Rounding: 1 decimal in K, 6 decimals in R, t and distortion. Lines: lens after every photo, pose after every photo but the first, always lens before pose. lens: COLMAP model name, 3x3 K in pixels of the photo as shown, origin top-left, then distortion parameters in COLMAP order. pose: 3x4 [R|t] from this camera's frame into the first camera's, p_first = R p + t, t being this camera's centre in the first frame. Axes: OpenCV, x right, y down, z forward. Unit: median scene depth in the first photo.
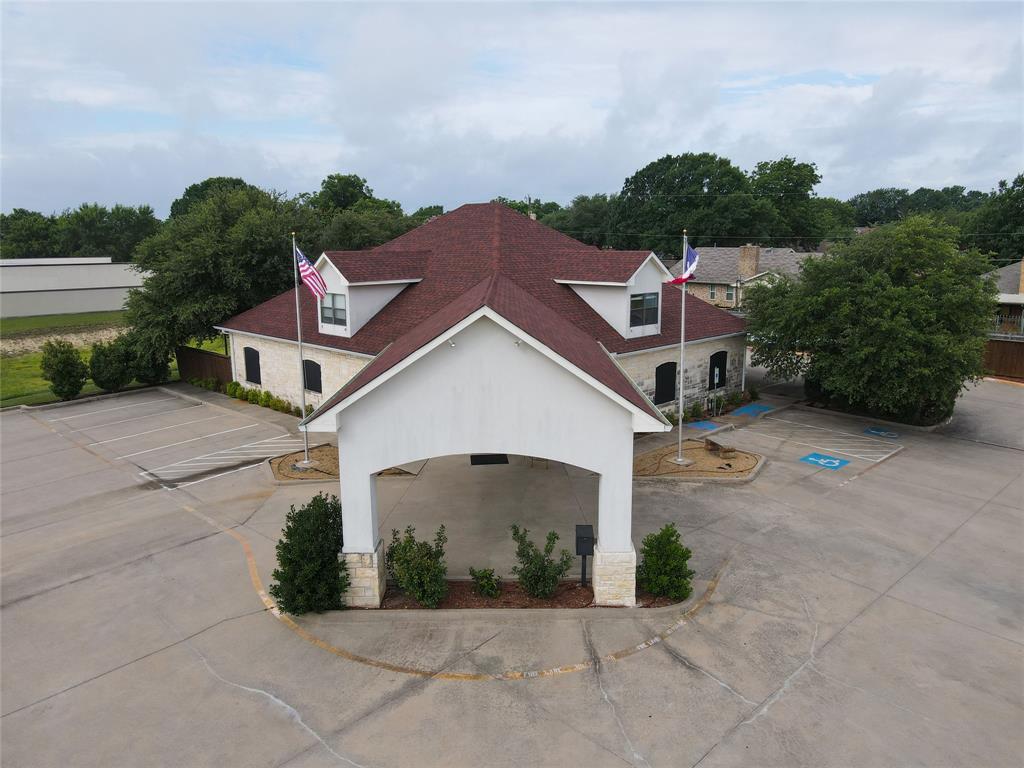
lens RADIAL K [[749.1, 0, 512.0], [0, 749.1, 383.9], [0, 0, 1]] dist [0.007259, 0.009393]
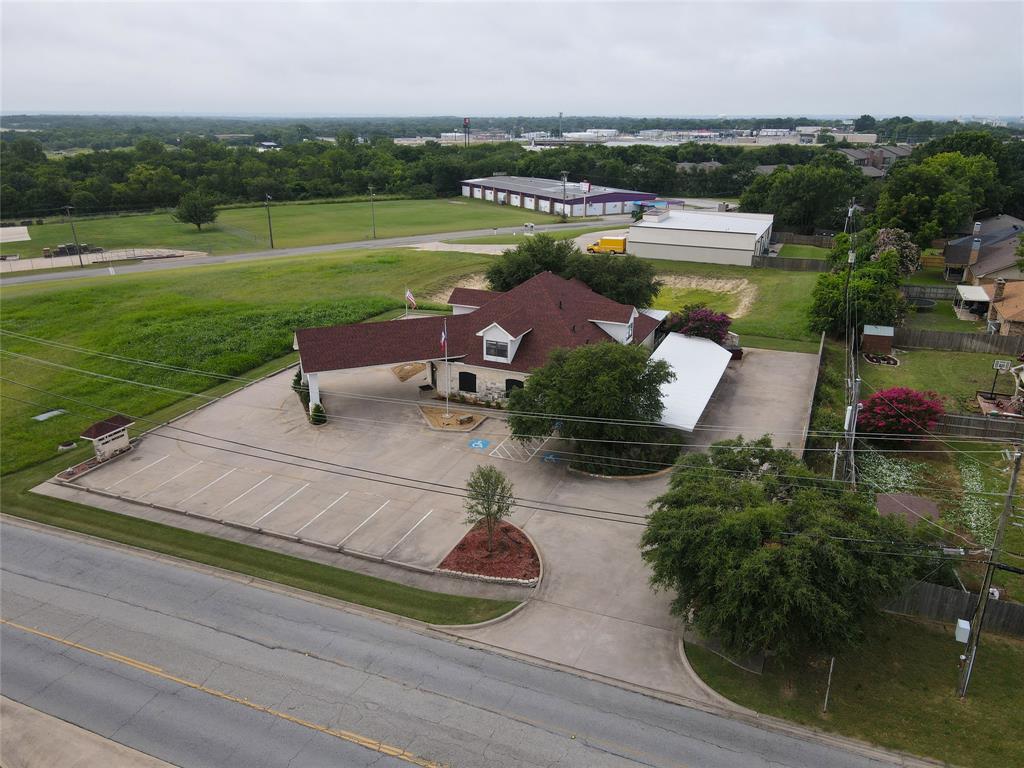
lens RADIAL K [[749.1, 0, 515.6], [0, 749.1, 381.2], [0, 0, 1]] dist [0.007259, 0.009393]
pose [[0.361882, 0.317998, -0.876310, 2.321823], [-0.186290, 0.945729, 0.266258, -0.657720], [0.913421, 0.066894, 0.401482, 0.283457]]
